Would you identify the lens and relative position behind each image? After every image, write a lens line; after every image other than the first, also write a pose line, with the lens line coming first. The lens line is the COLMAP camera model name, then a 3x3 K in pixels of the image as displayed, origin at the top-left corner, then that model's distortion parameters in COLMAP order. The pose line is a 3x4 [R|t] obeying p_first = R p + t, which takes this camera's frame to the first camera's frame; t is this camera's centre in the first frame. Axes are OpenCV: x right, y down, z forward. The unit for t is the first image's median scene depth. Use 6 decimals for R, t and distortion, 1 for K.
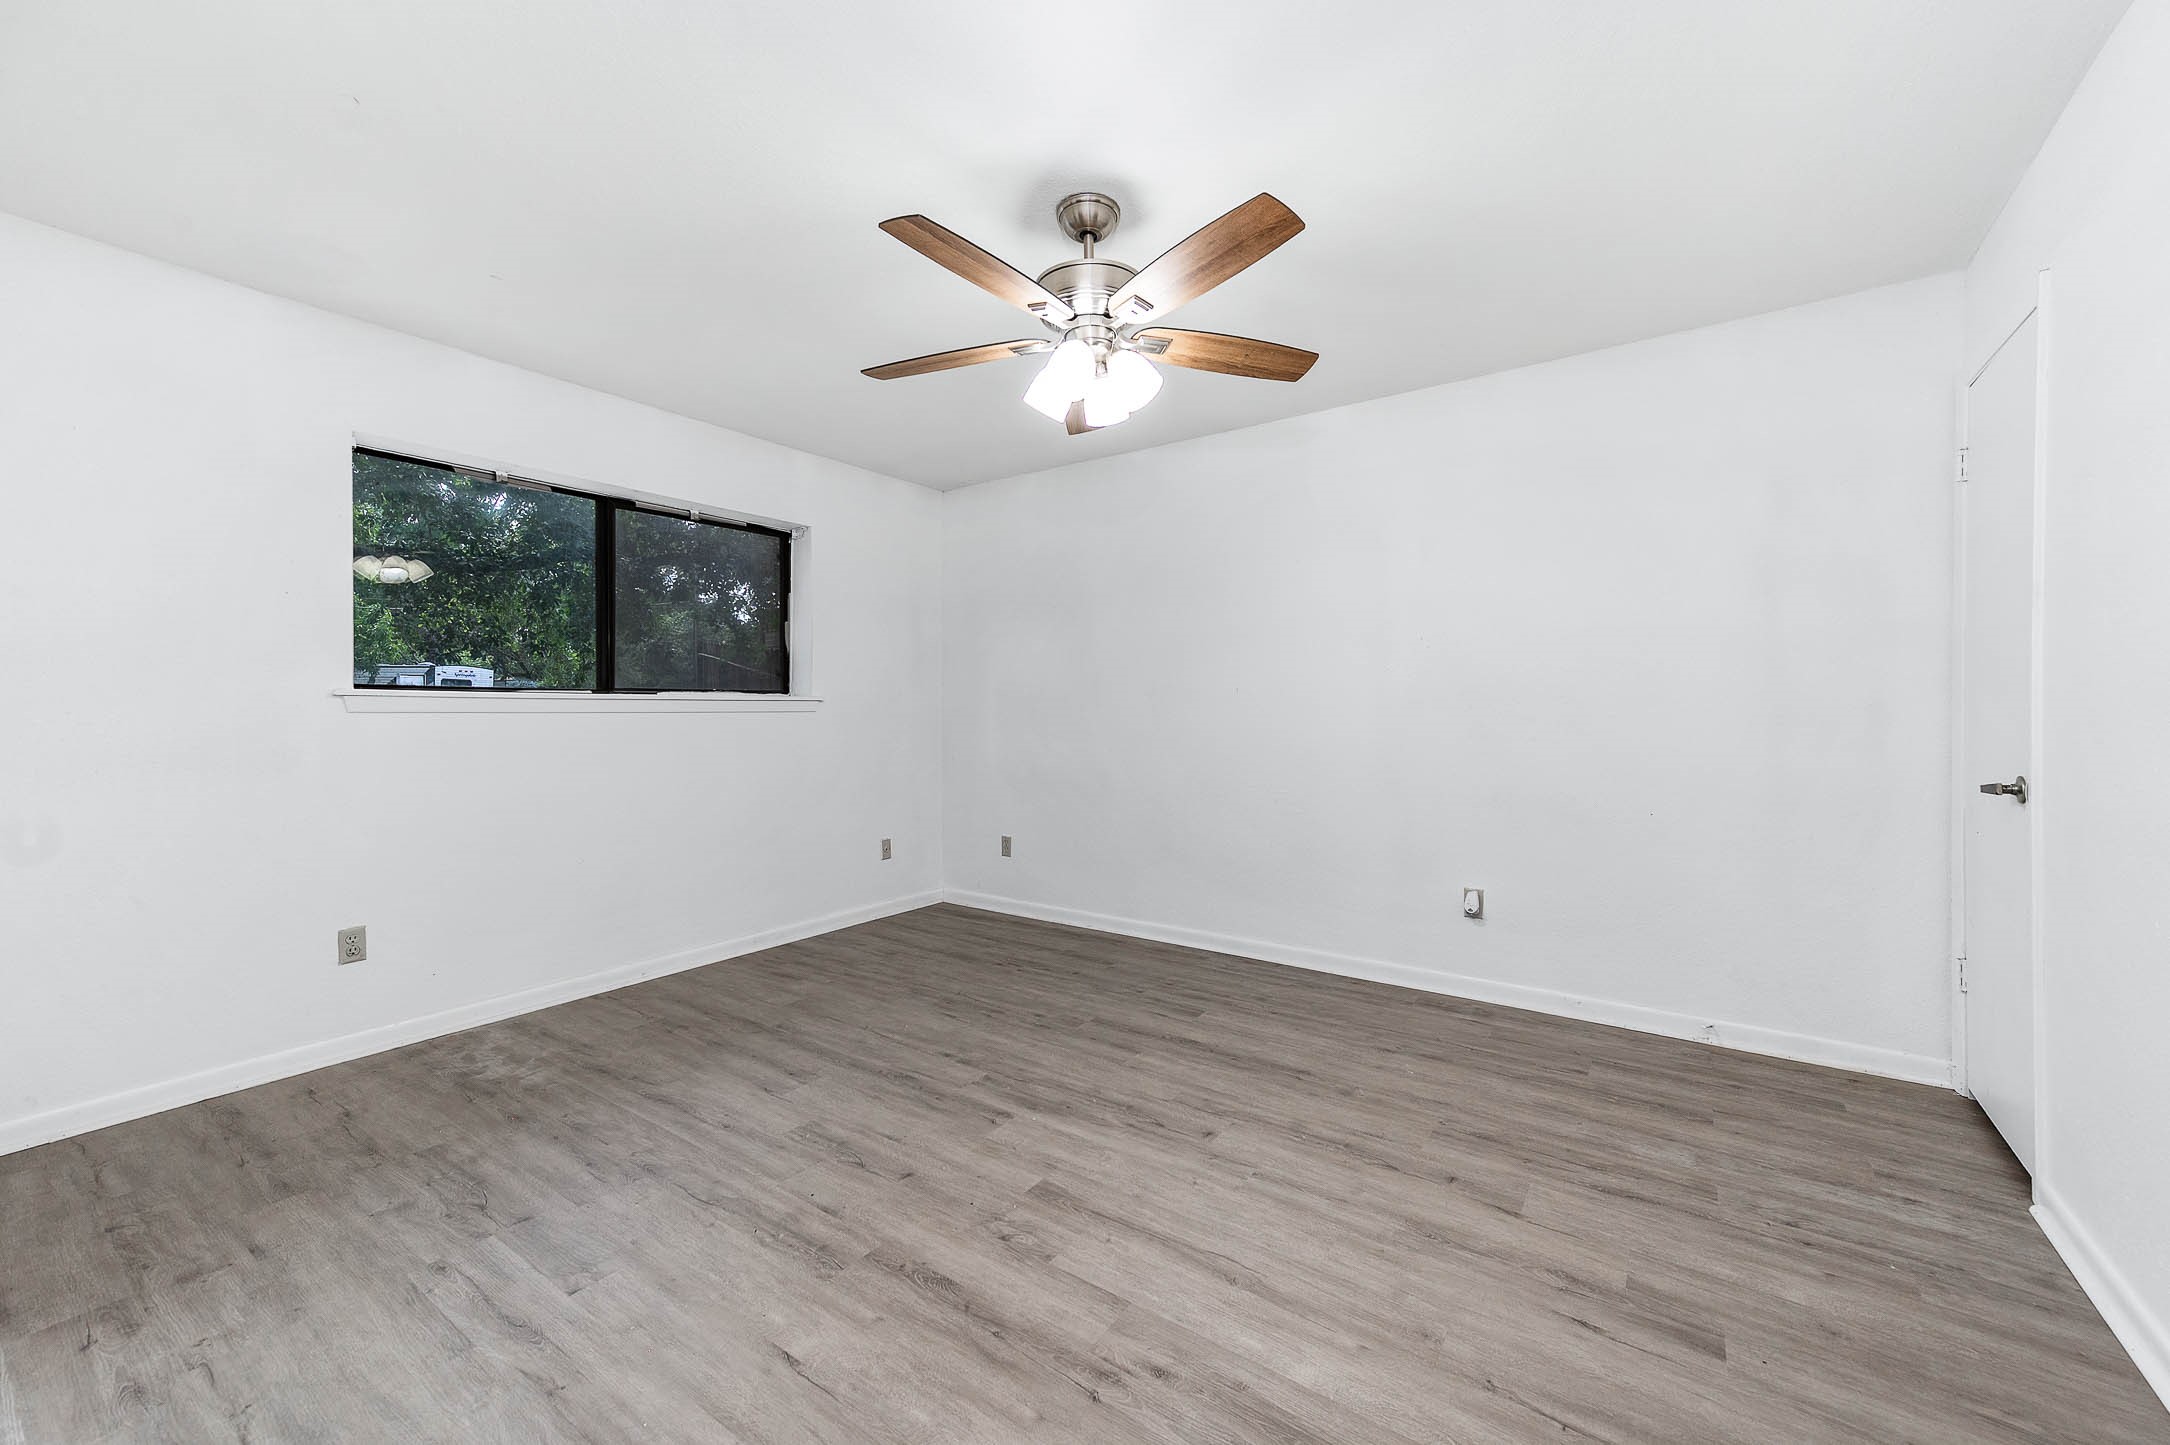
lens RADIAL K [[851.3, 0, 1091.0], [0, 851.3, 715.0], [0, 0, 1]] dist [0.024139, 0.000347]
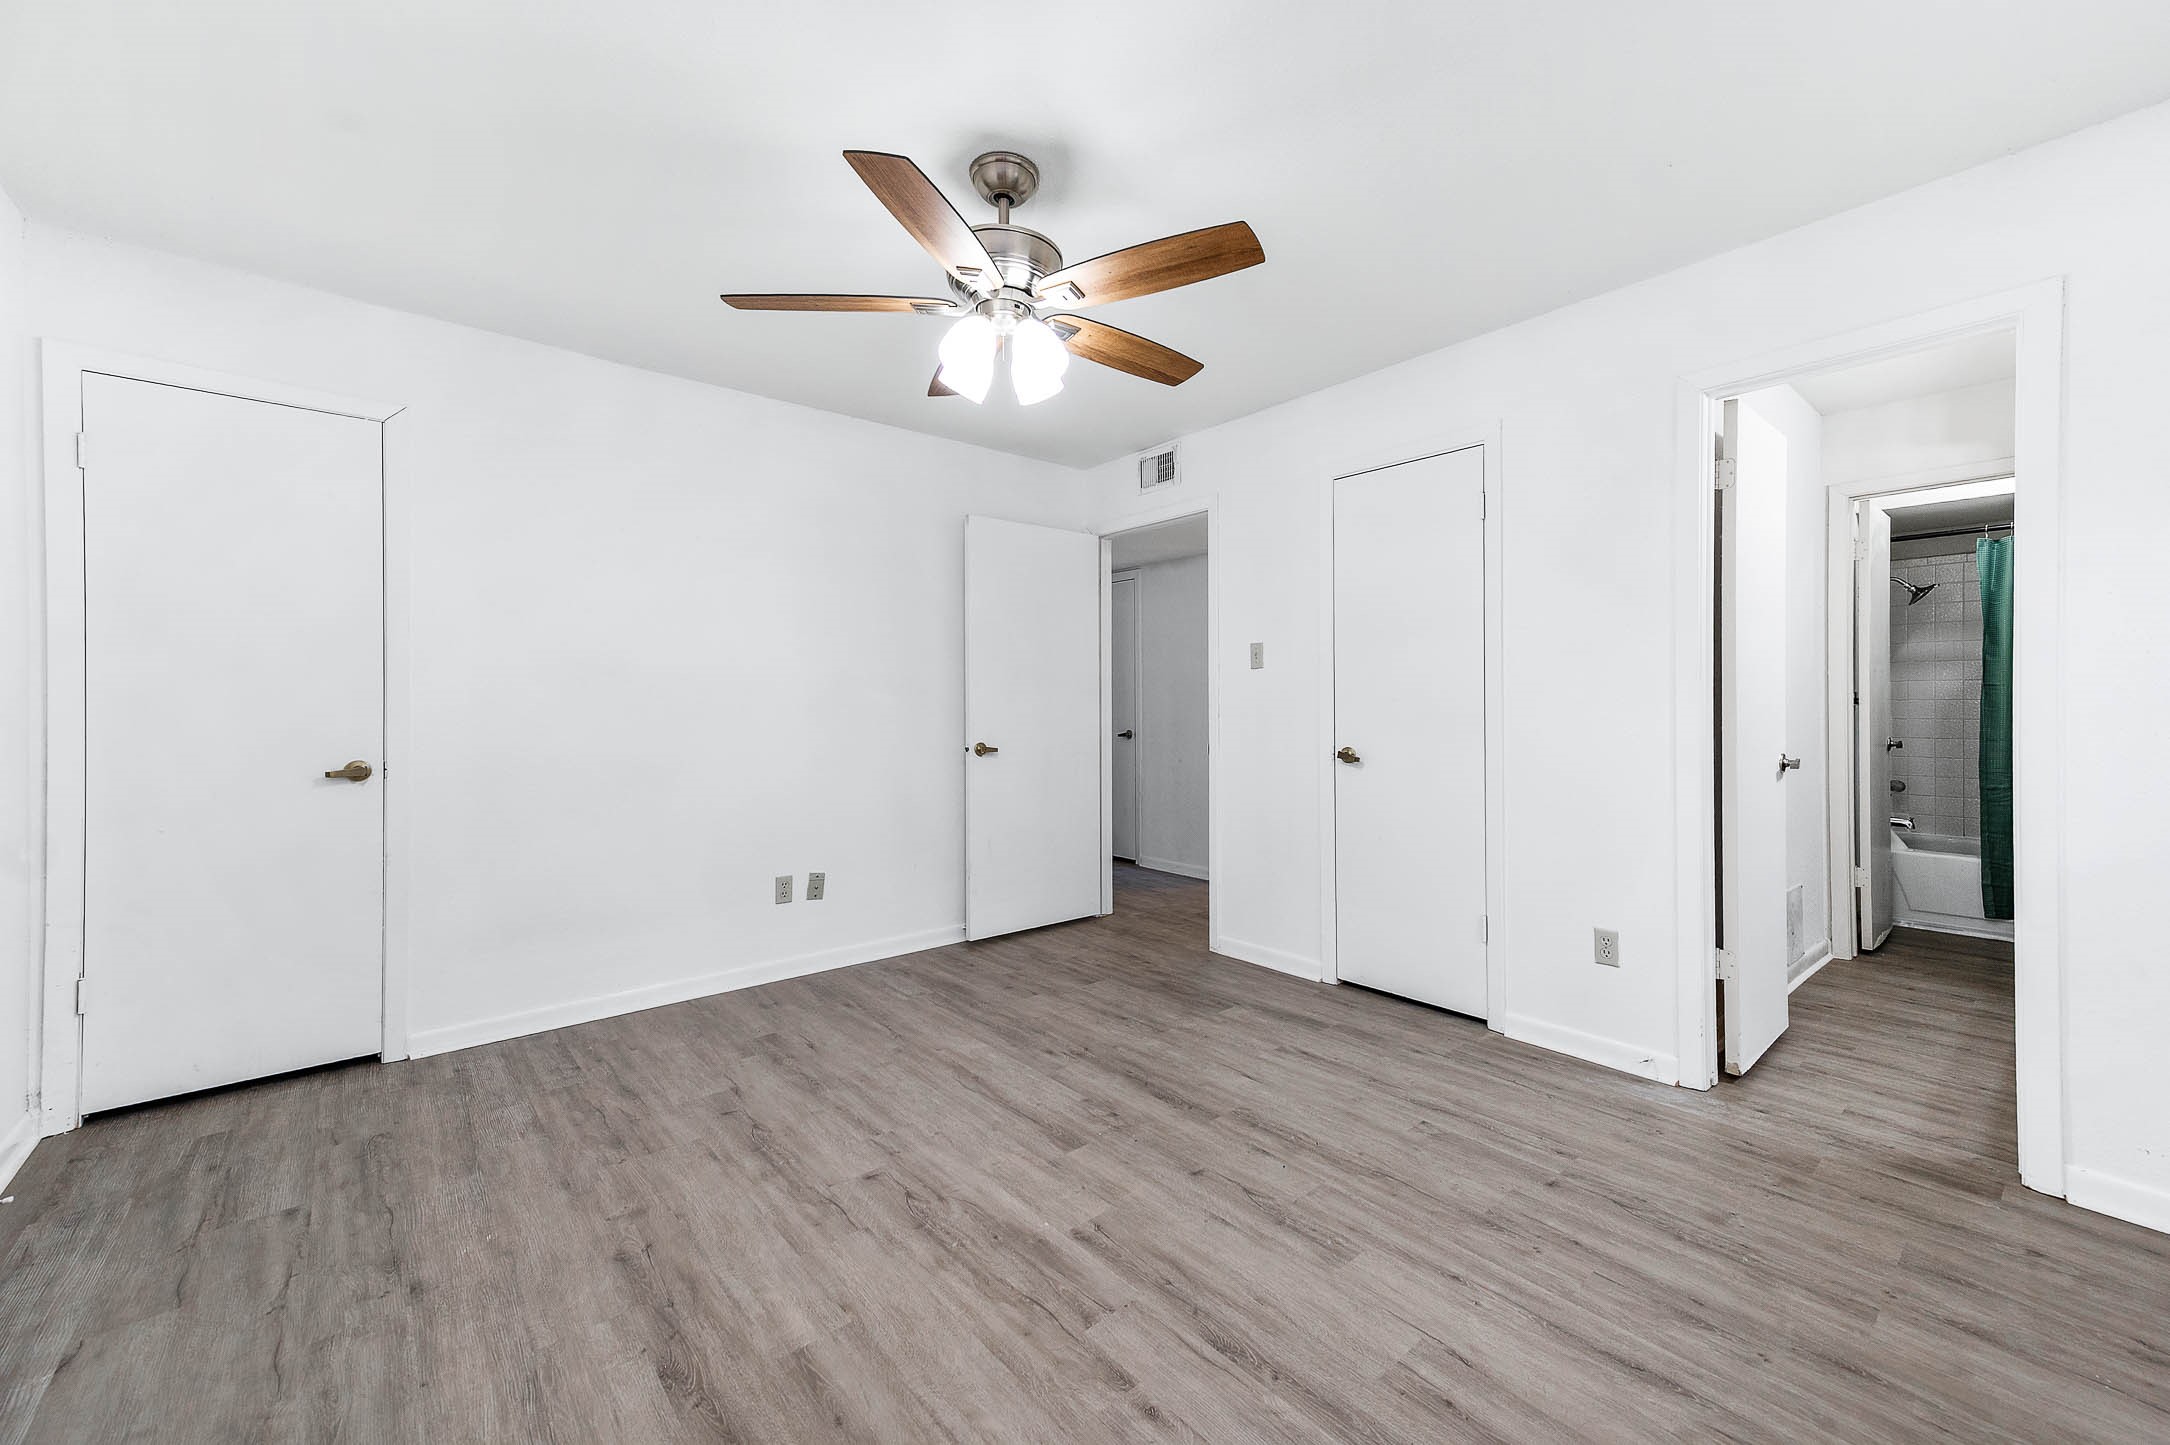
lens RADIAL K [[851.3, 0, 1091.0], [0, 851.3, 715.0], [0, 0, 1]] dist [0.024139, 0.000347]
pose [[-0.967054, 0.005029, 0.254521, -0.331496], [0.009520, 0.999820, 0.016414, -0.011259], [-0.254393, 0.018296, -0.966928, 1.869230]]
